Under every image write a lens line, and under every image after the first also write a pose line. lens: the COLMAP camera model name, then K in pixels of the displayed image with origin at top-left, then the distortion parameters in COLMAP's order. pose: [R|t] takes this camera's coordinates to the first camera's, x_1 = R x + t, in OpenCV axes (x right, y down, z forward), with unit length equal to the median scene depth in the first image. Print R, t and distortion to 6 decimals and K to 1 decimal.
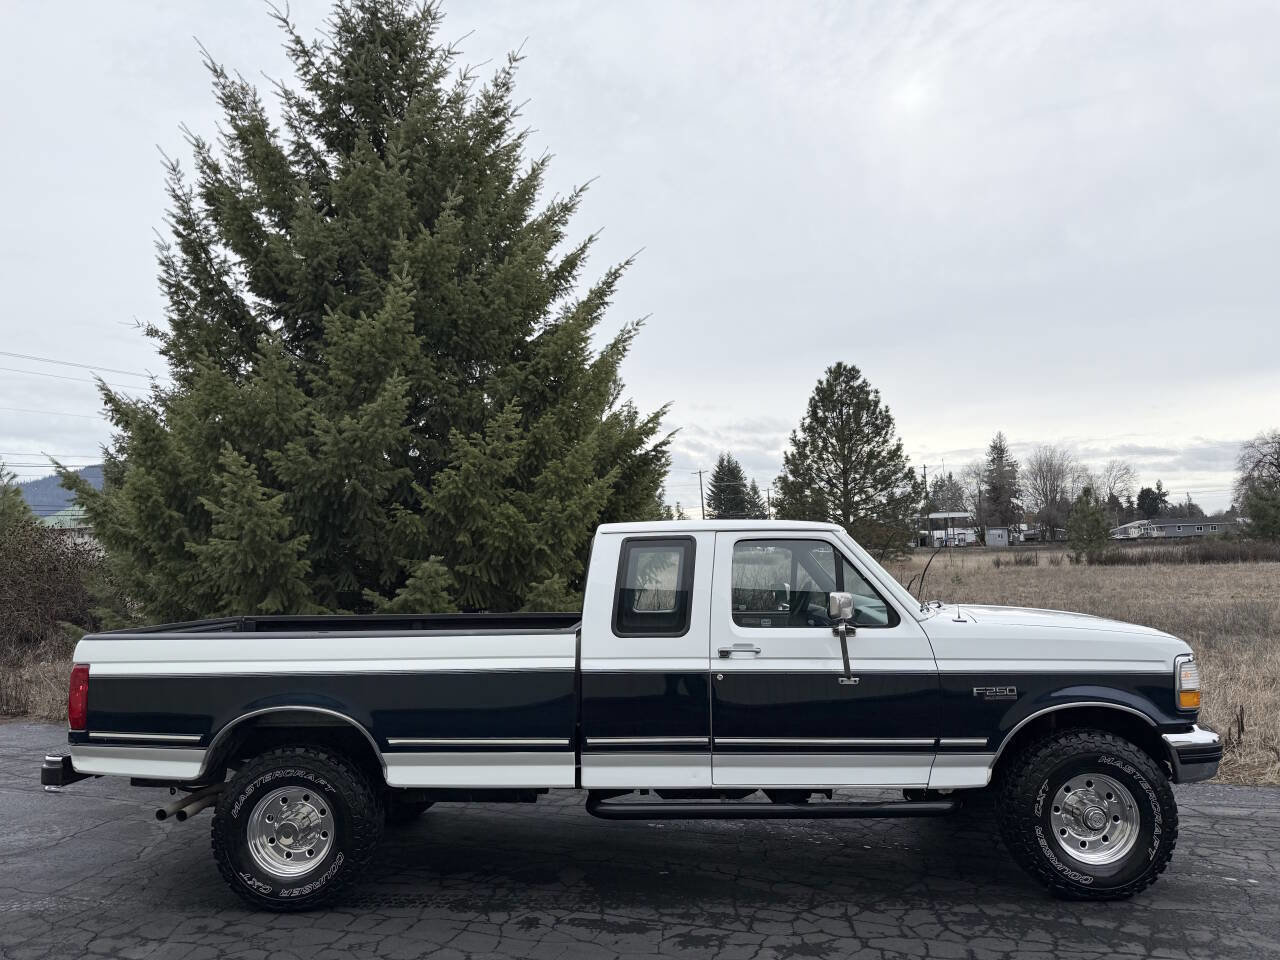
lens RADIAL K [[1007.7, 0, 640.0], [0, 1007.7, 480.0], [0, 0, 1]] dist [0.112453, -0.191303]
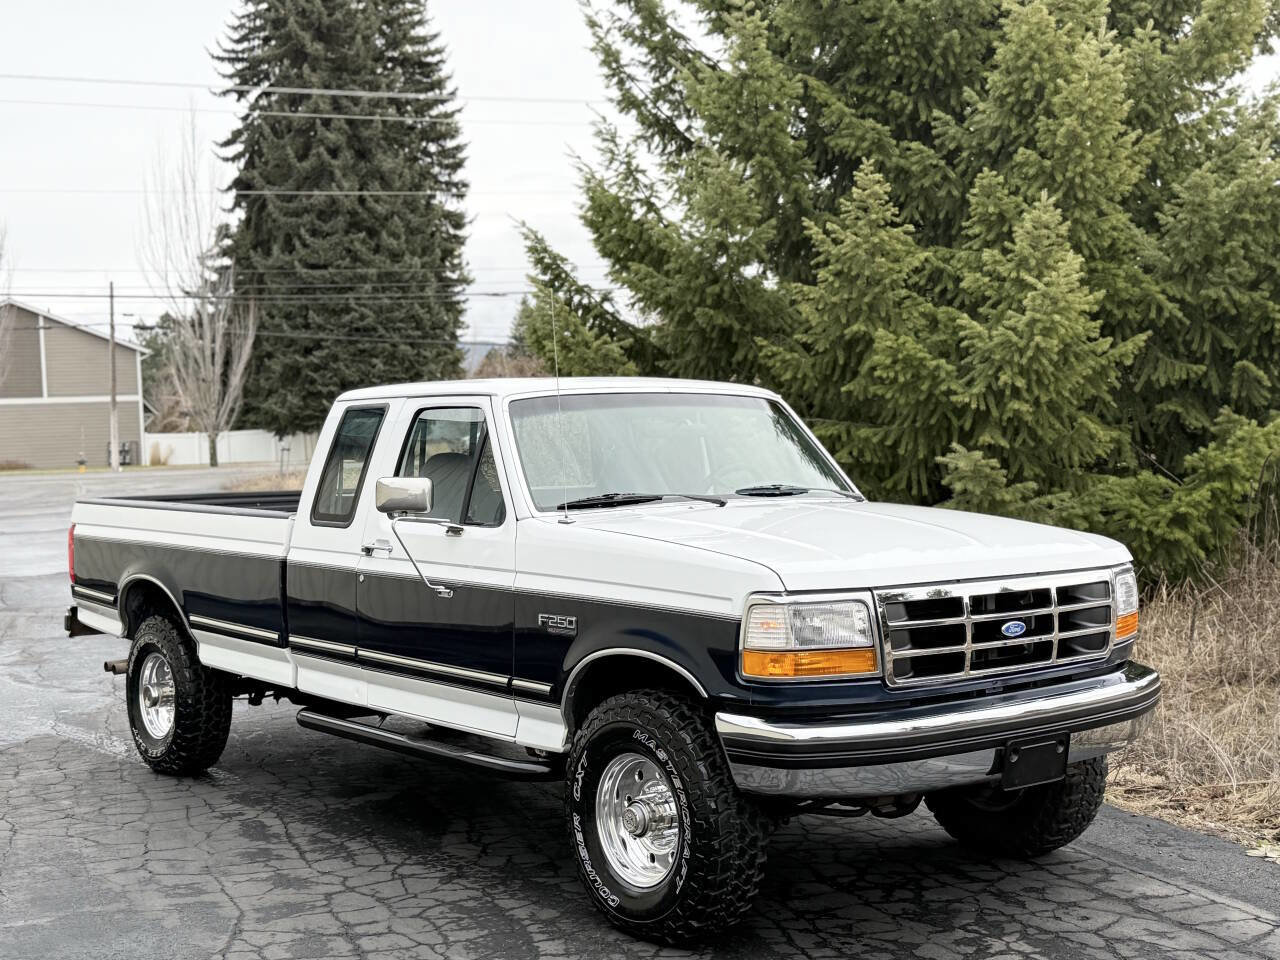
lens RADIAL K [[1657.8, 0, 641.9], [0, 1657.8, 477.5], [0, 0, 1]] dist [0.204468, -0.472449]
pose [[0.648653, 0.024693, -0.760683, 1.249974], [0.088902, 0.990173, 0.107952, -0.011644], [0.755874, -0.137650, 0.640084, 0.317492]]
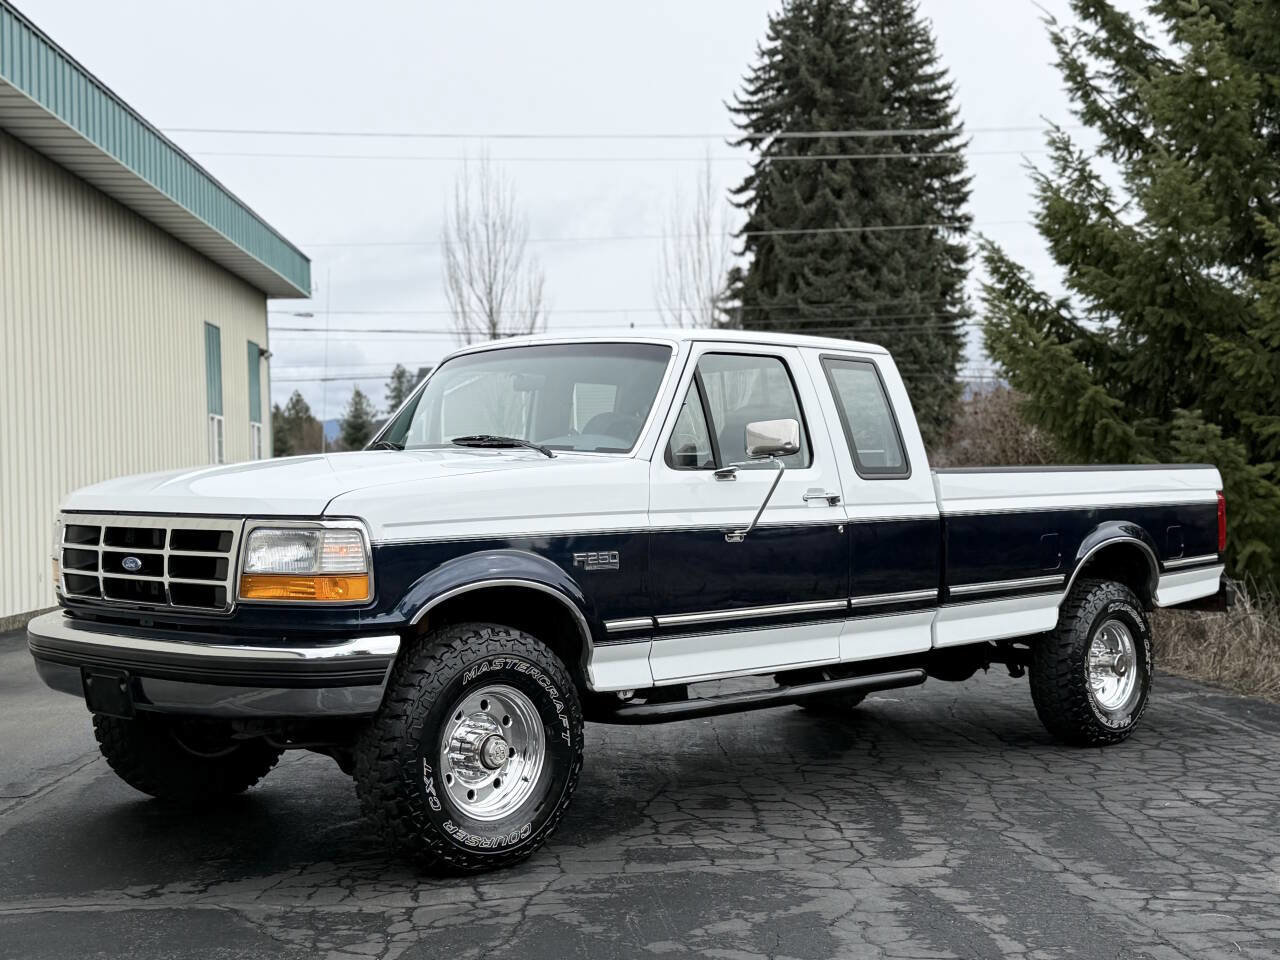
lens RADIAL K [[1662.5, 0, 639.9], [0, 1662.5, 477.8], [0, 0, 1]] dist [0.202551, -0.478973]
pose [[0.392617, 0.012563, -0.919616, 1.467378], [0.097545, 0.993698, 0.055221, 0.054398], [0.914515, -0.111385, 0.388917, 0.275037]]
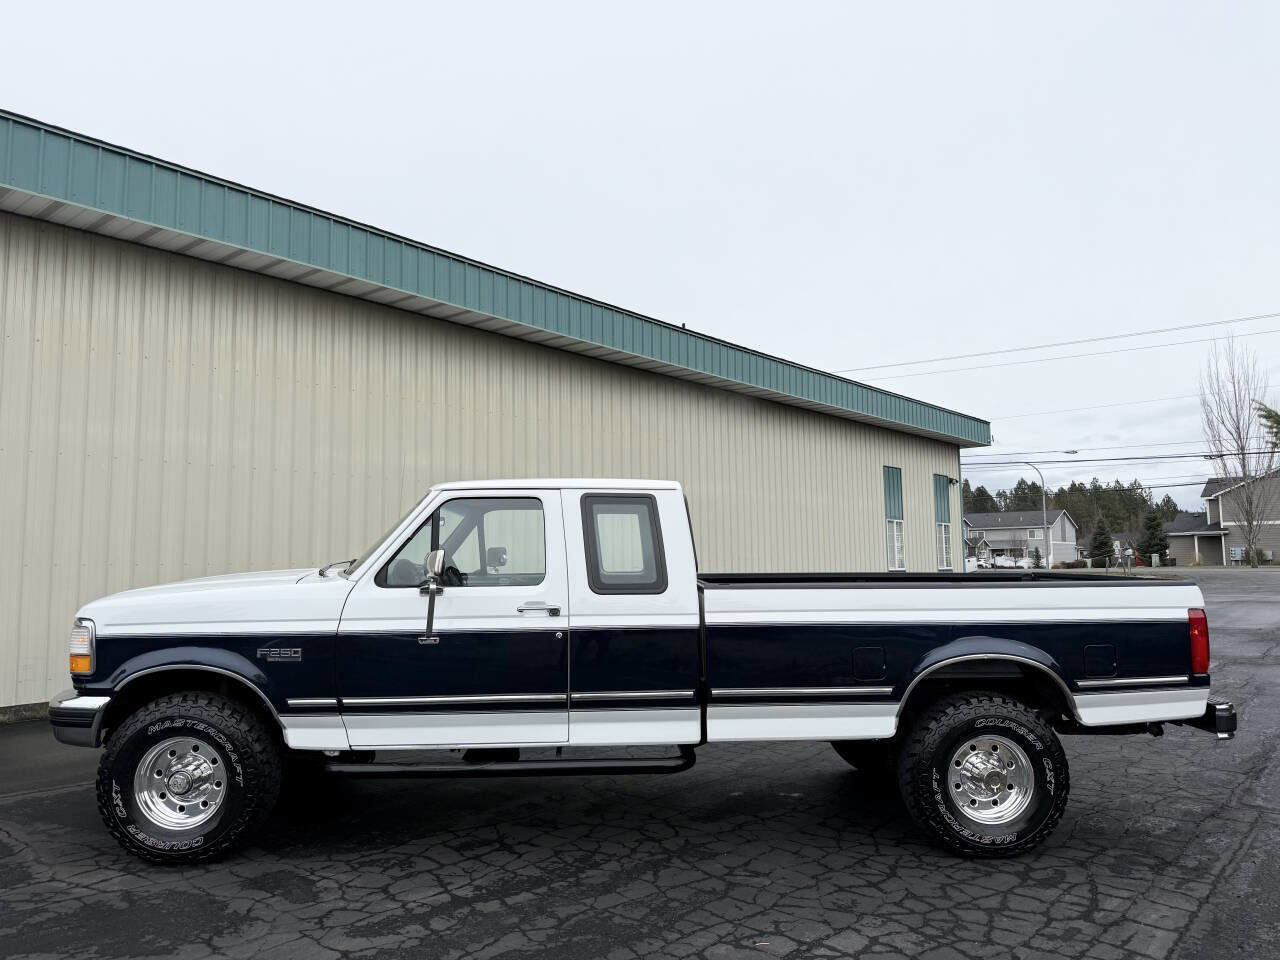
lens RADIAL K [[889.2, 0, 645.1], [0, 889.2, 481.1], [0, 0, 1]] dist [0.060114, -0.070150]
pose [[-0.332143, -0.056535, -0.941533, 1.113294], [0.107363, 0.989449, -0.097287, 0.128020], [0.937099, -0.133399, -0.322568, 1.311374]]
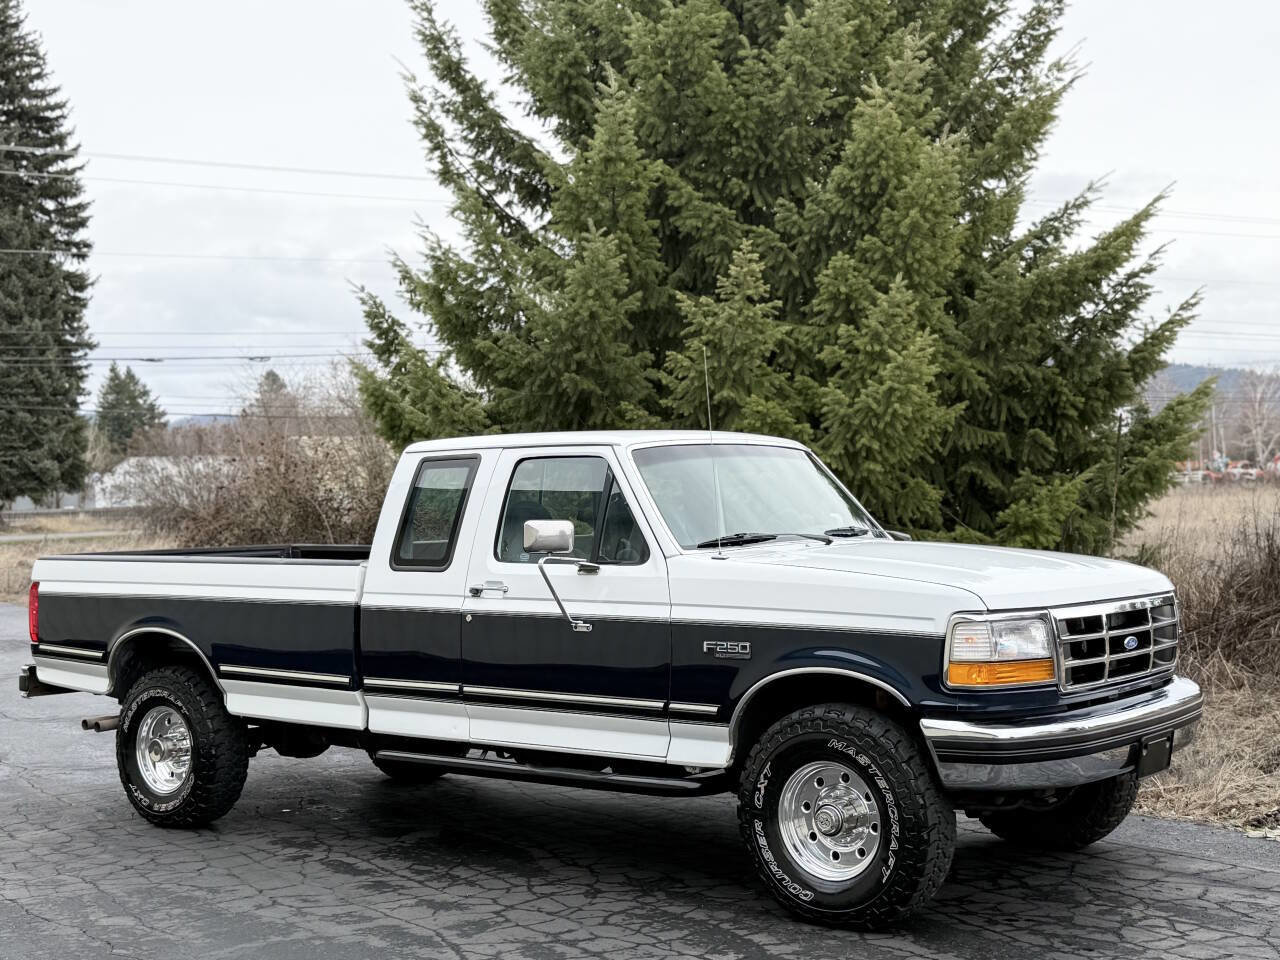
lens RADIAL K [[1662.5, 0, 639.9], [0, 1662.5, 477.8], [0, 0, 1]] dist [0.202551, -0.478973]
pose [[0.810355, -0.008201, -0.585882, 1.034561], [0.070412, 0.994019, 0.083475, -0.033745], [0.581694, -0.108898, 0.806086, -0.053886]]
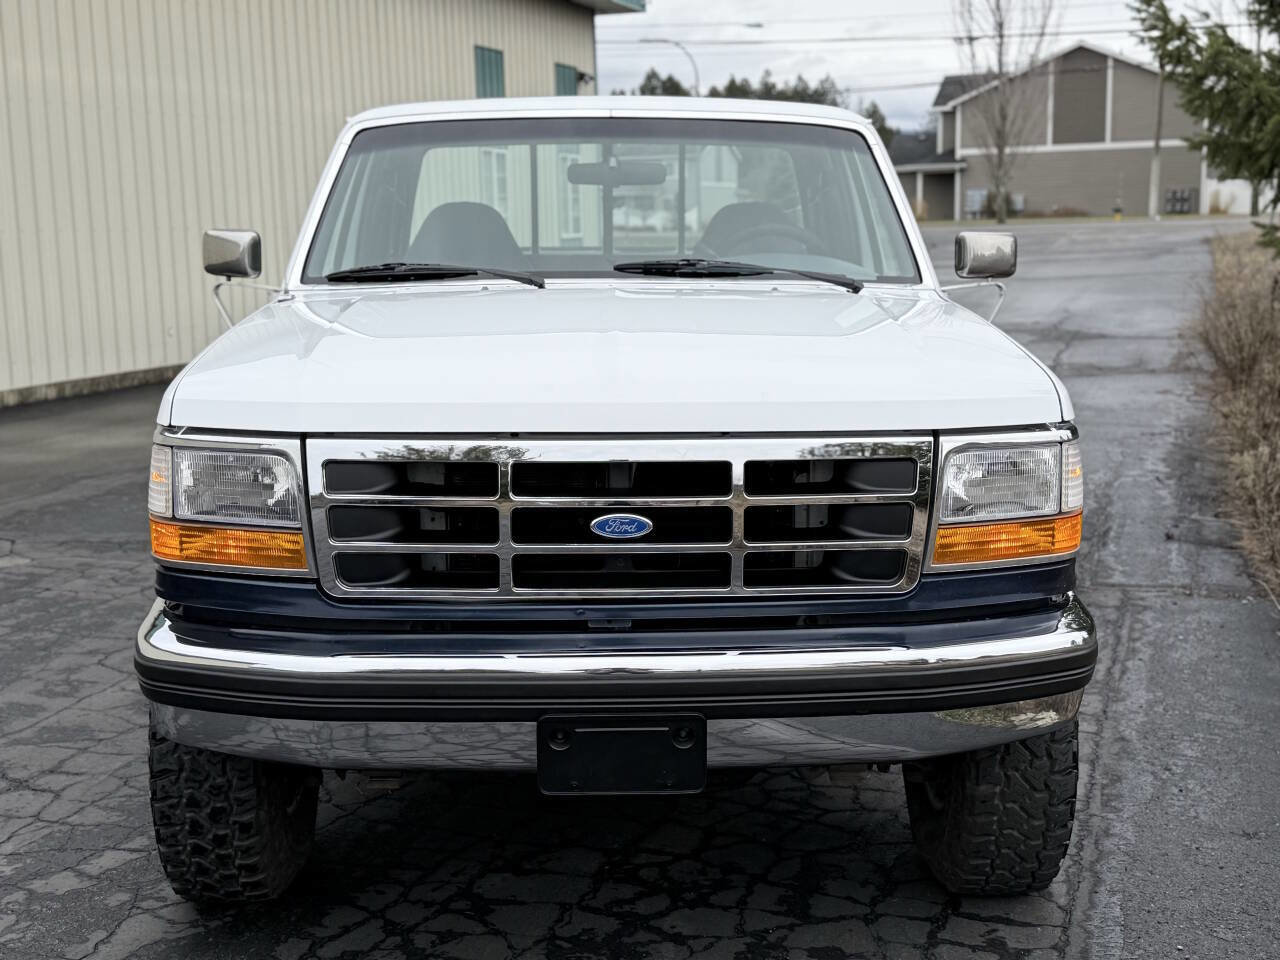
lens RADIAL K [[1662.5, 0, 639.9], [0, 1662.5, 477.8], [0, 0, 1]] dist [0.202551, -0.478973]
pose [[0.054878, 0.180678, -0.982010, 1.187015], [0.112493, 0.976112, 0.185879, 0.091977], [0.992136, -0.120670, 0.033242, 1.164590]]
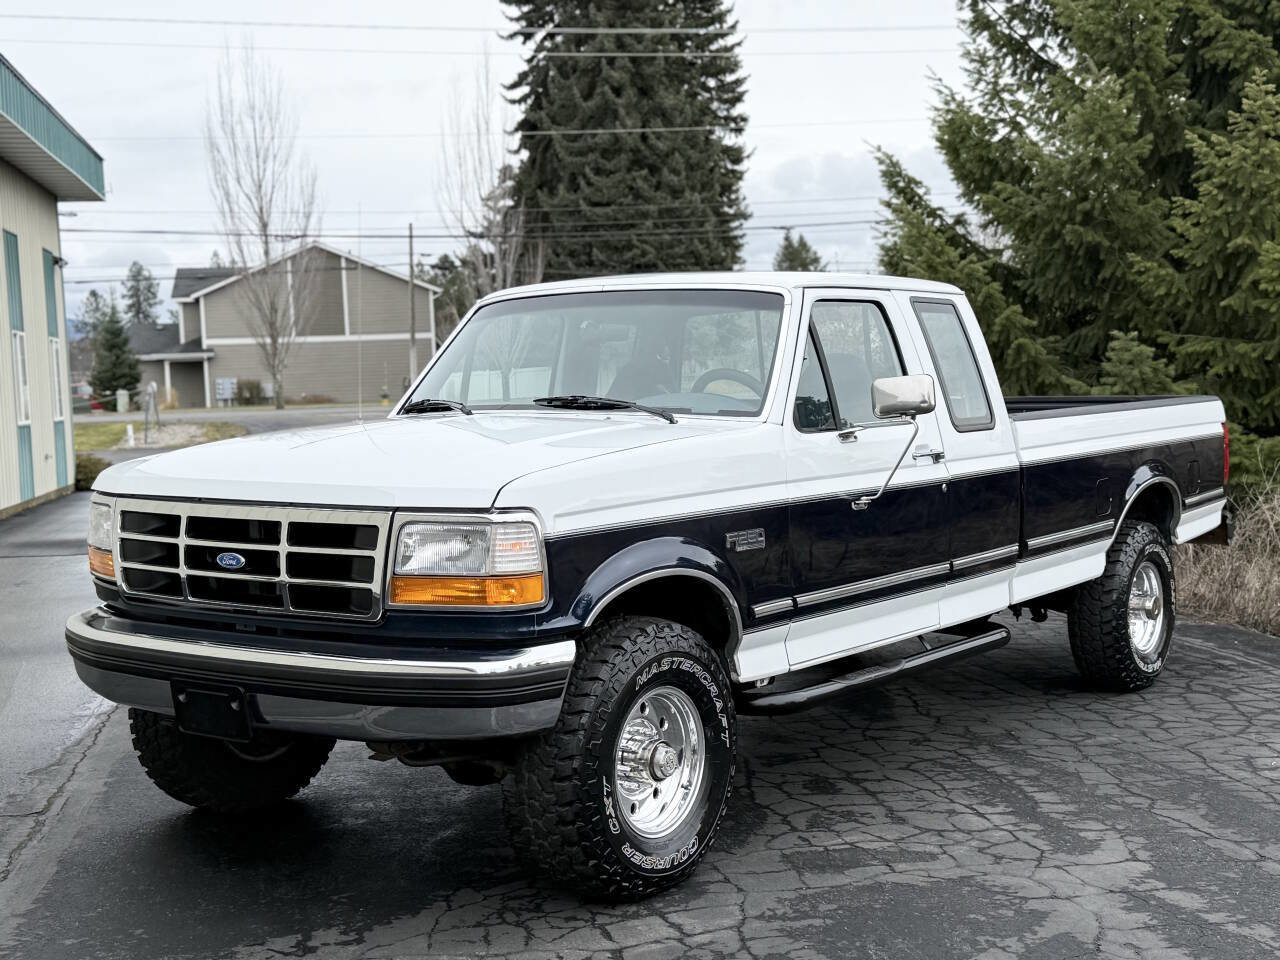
lens RADIAL K [[1657.8, 0, 641.9], [0, 1657.8, 477.5], [0, 0, 1]] dist [0.204468, -0.472449]
pose [[0.524129, 0.058115, -0.849654, 1.242766], [0.101738, 0.986252, 0.130217, -0.007122], [0.845540, -0.154693, 0.511011, 0.113643]]
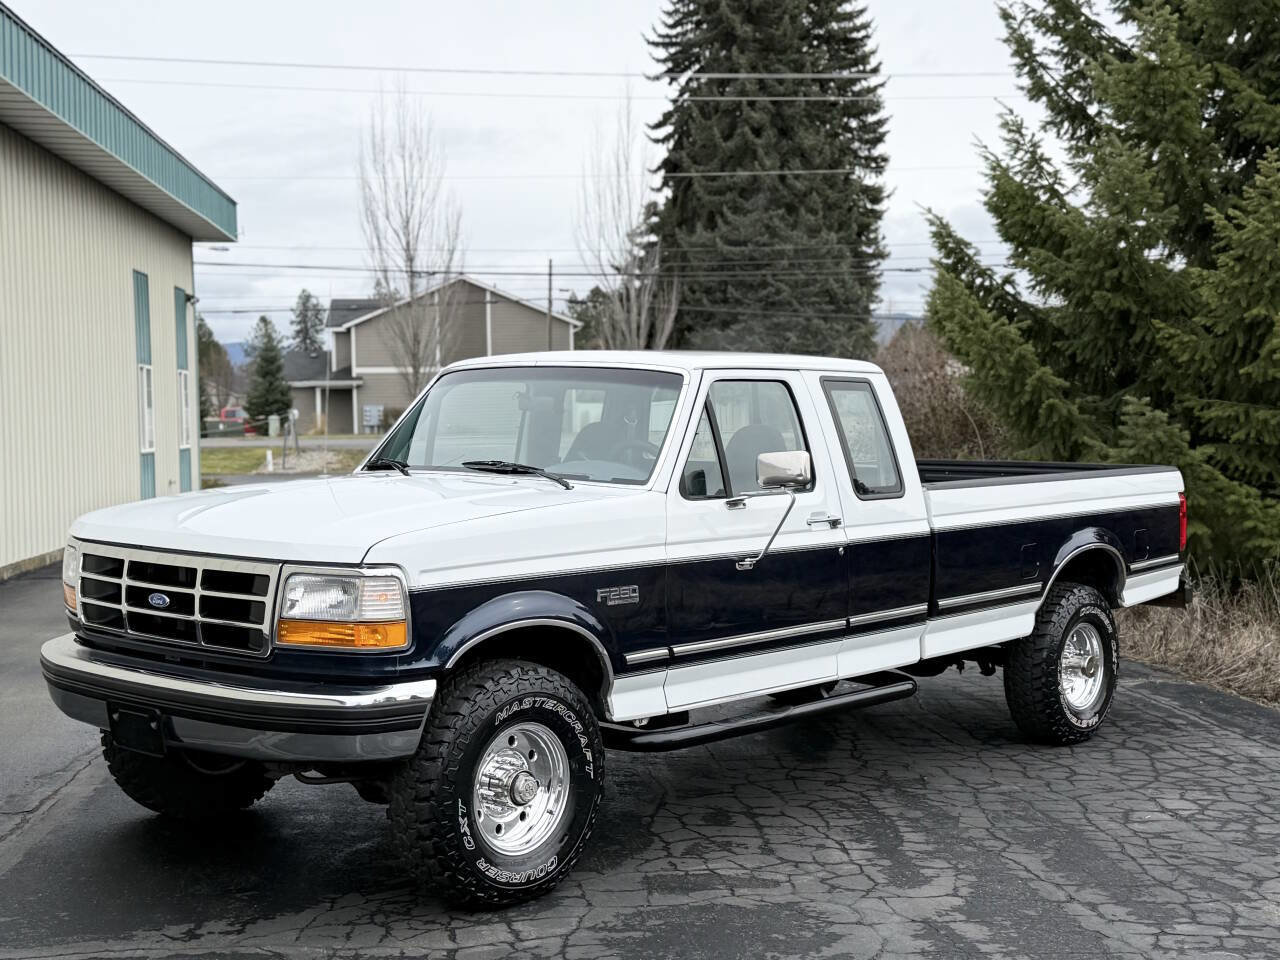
lens RADIAL K [[1657.8, 0, 641.9], [0, 1657.8, 477.5], [0, 0, 1]] dist [0.204468, -0.472449]
pose [[0.443697, 0.054886, -0.894495, 1.446877], [0.084713, 0.991085, 0.102833, -0.028219], [0.892164, -0.121402, 0.435092, 0.205839]]
